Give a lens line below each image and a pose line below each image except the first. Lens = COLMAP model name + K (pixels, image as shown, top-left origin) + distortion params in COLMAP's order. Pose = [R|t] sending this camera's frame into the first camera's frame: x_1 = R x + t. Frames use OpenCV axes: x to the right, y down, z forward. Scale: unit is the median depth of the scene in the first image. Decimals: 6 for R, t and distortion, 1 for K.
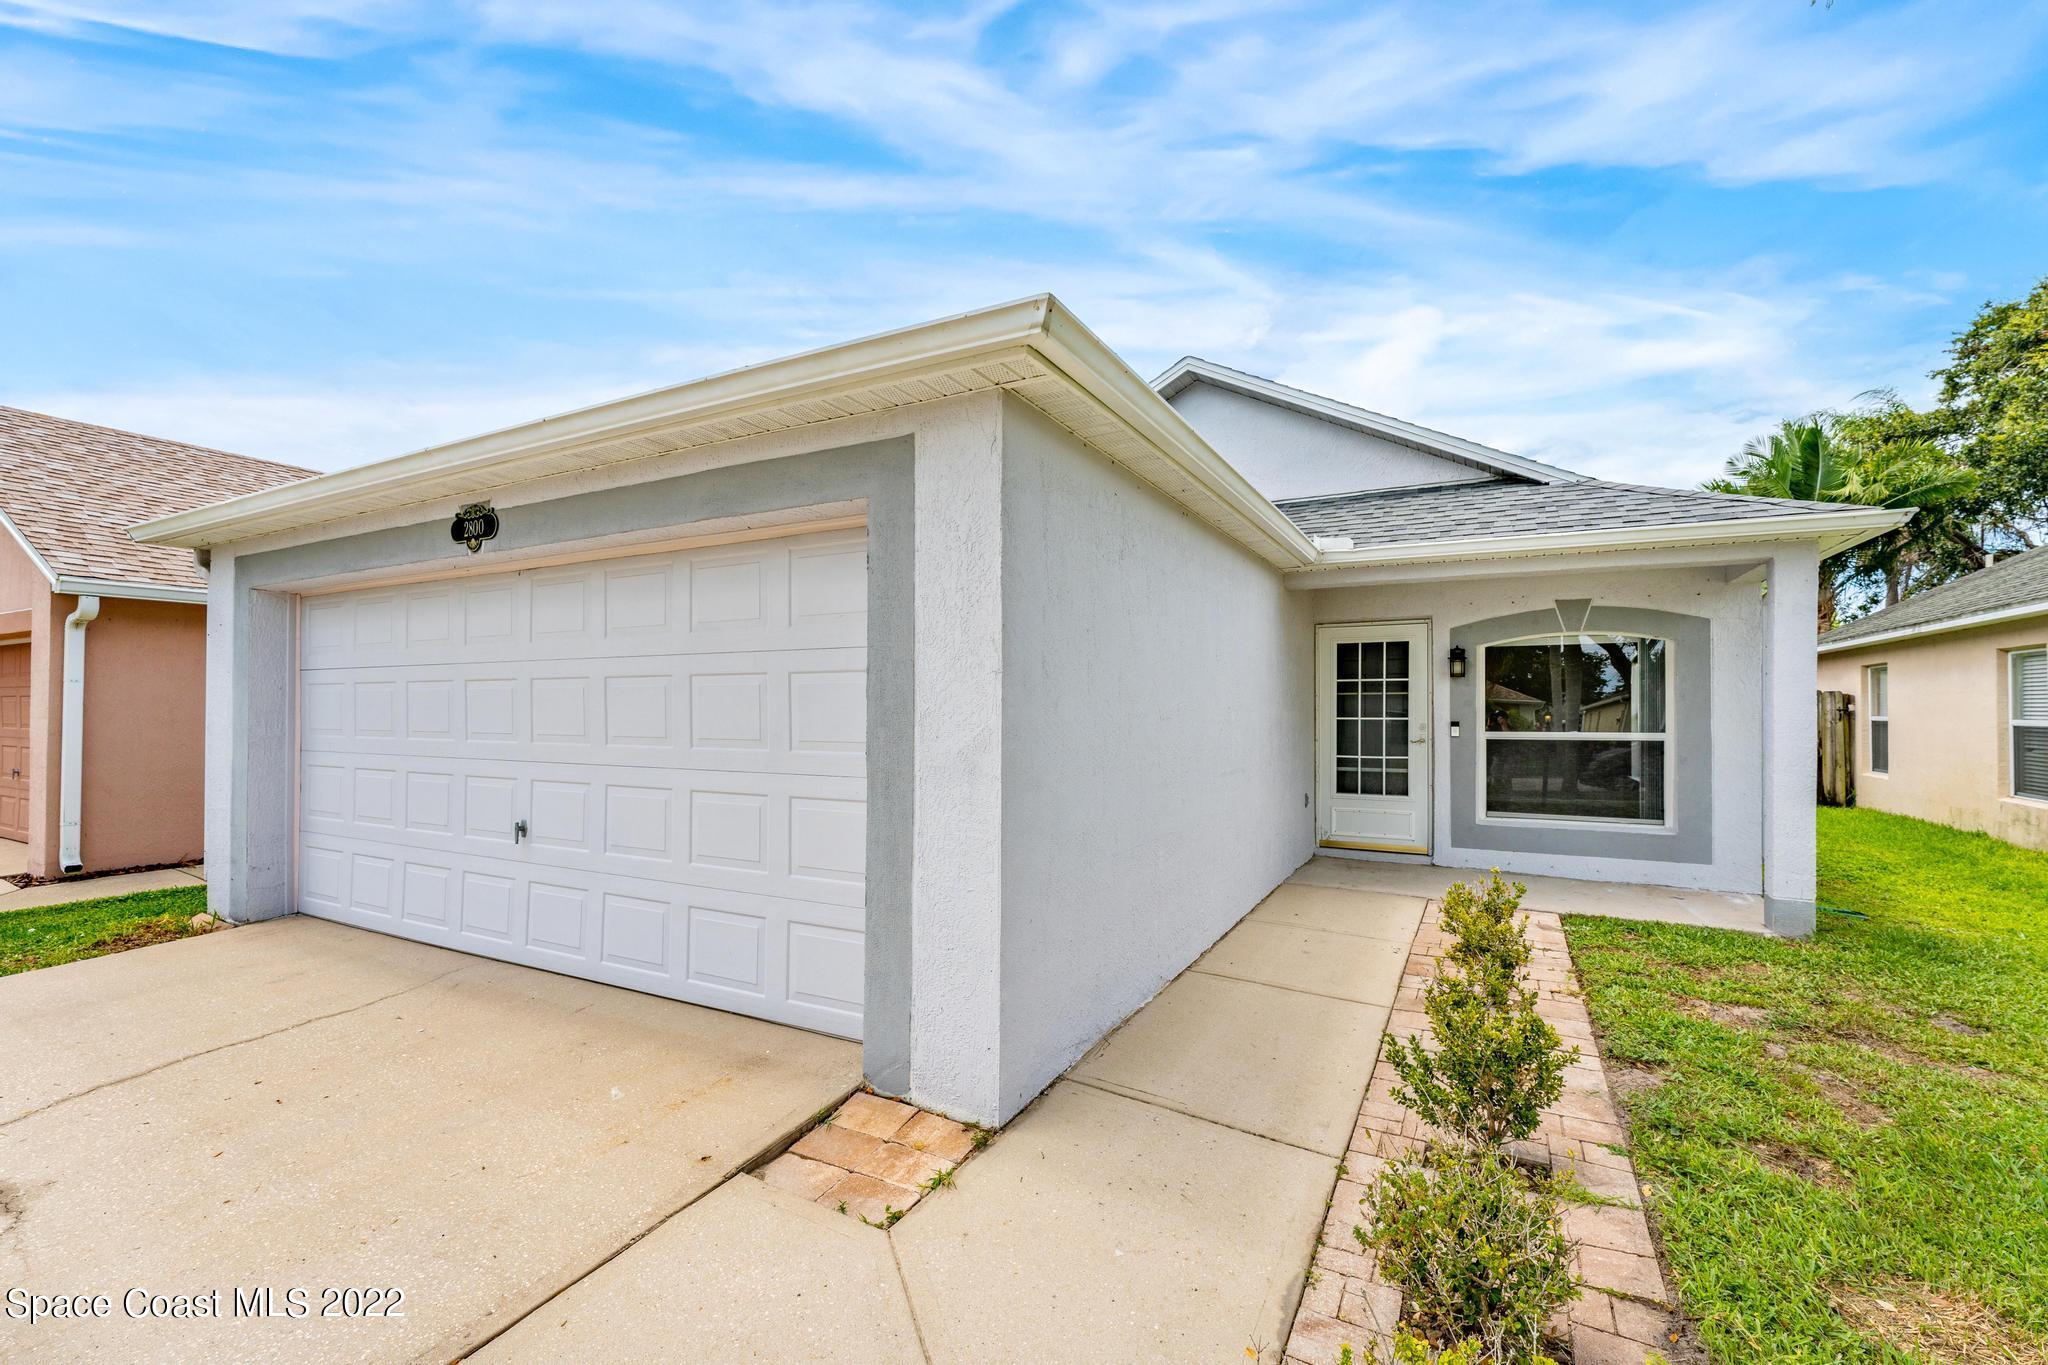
lens RADIAL K [[825.2, 0, 1021.9], [0, 825.2, 698.8], [0, 0, 1]] dist [0.002047, -0.000286]
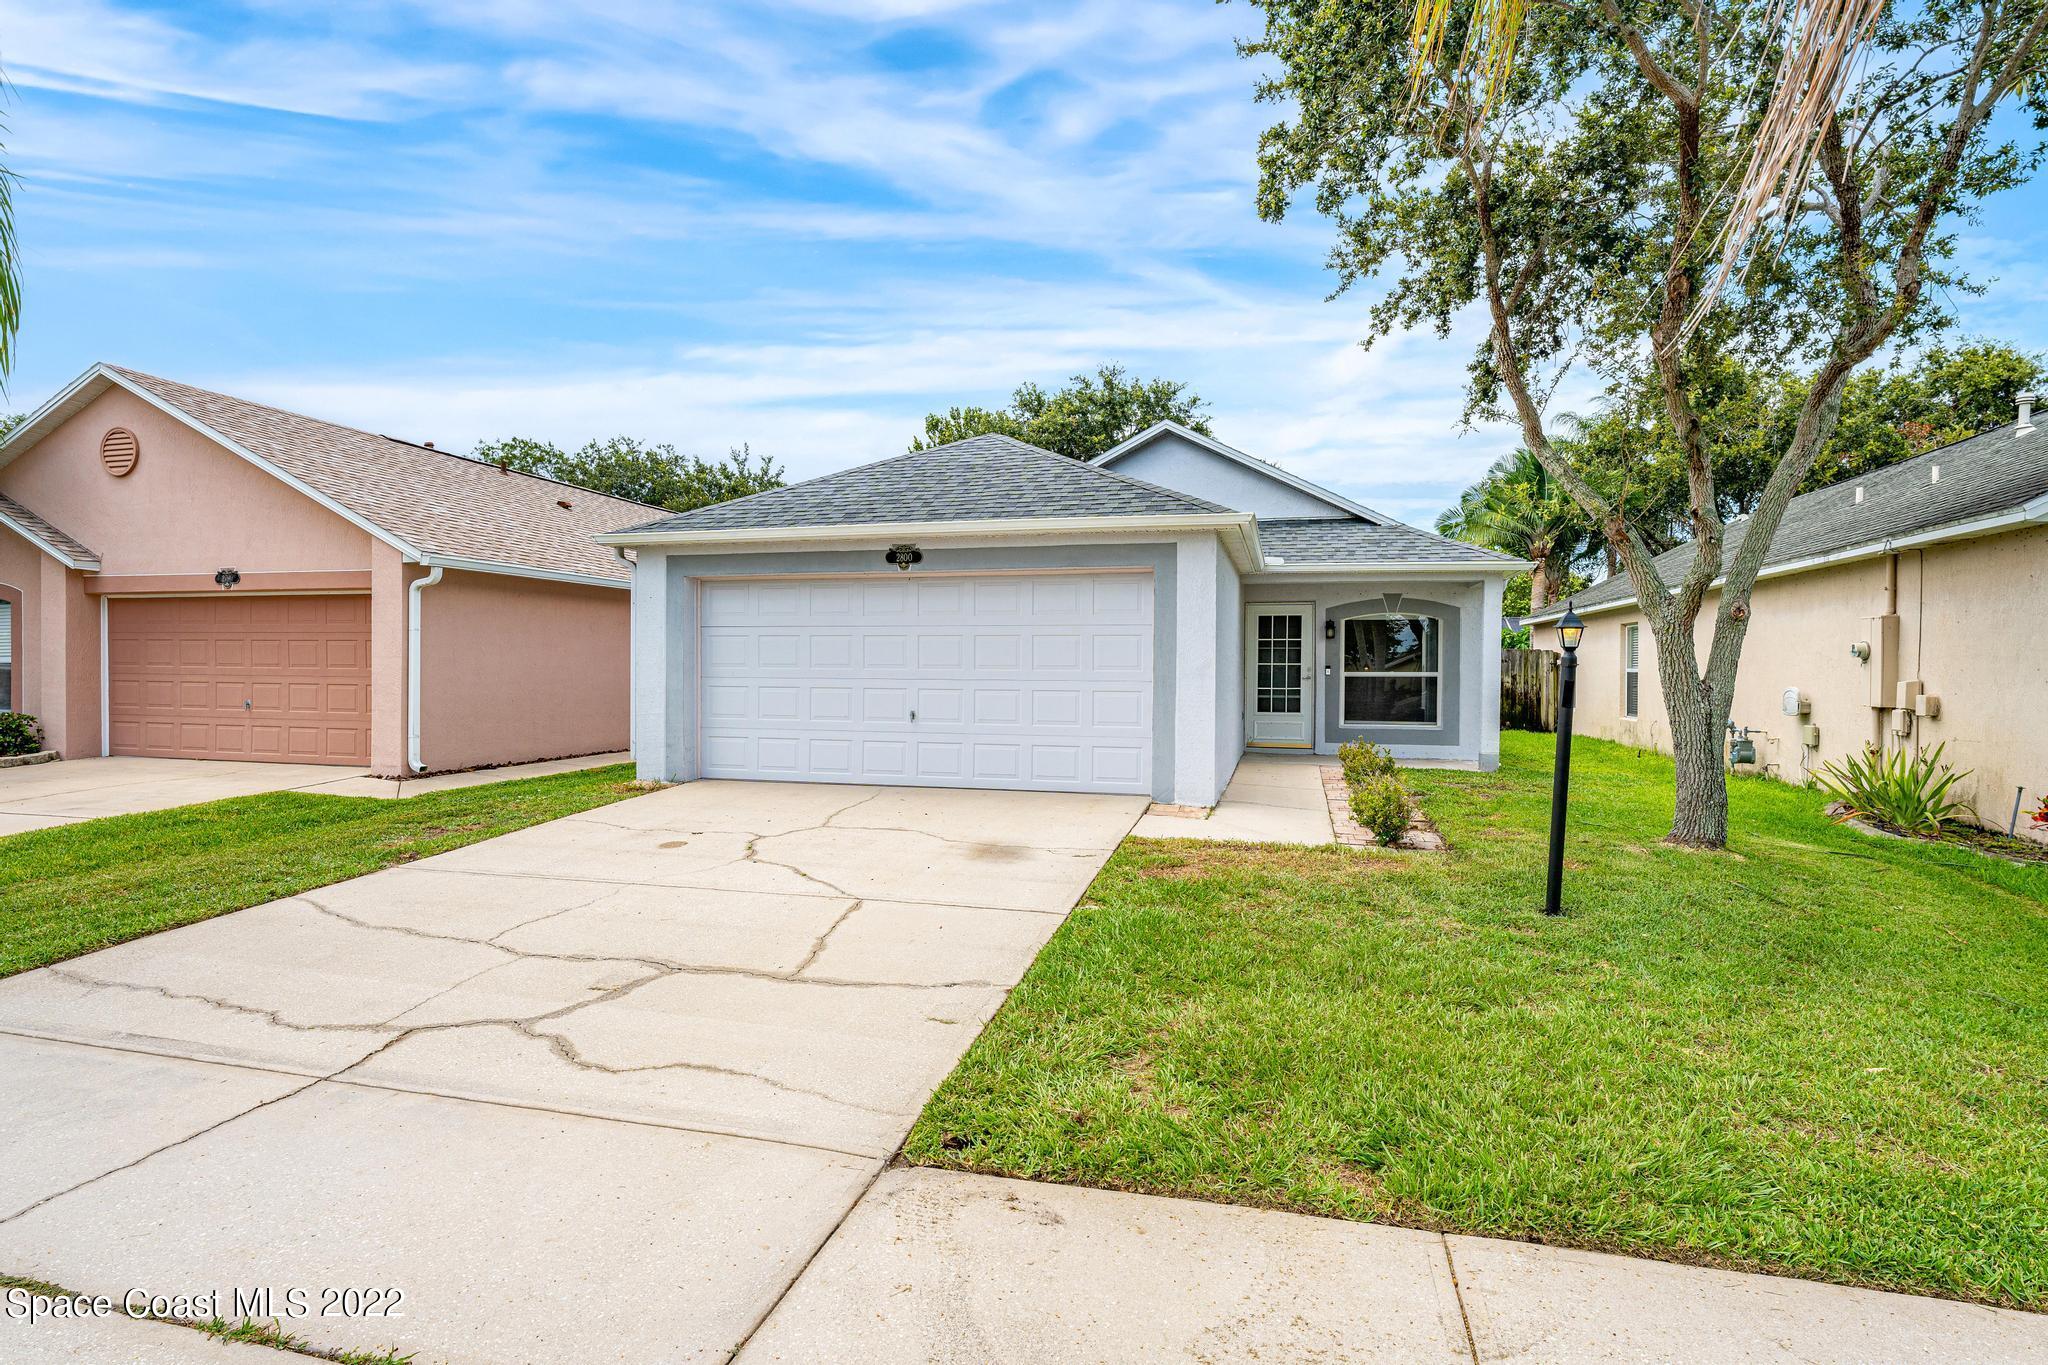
lens RADIAL K [[1017.4, 0, 1027.8], [0, 1017.4, 674.0], [0, 0, 1]] dist [0.011677, 0.000133]
pose [[0.964769, 0.002279, 0.263087, -0.594148], [-0.007133, 0.999822, 0.017495, 0.013075], [-0.263000, -0.018756, 0.964614, -0.809944]]
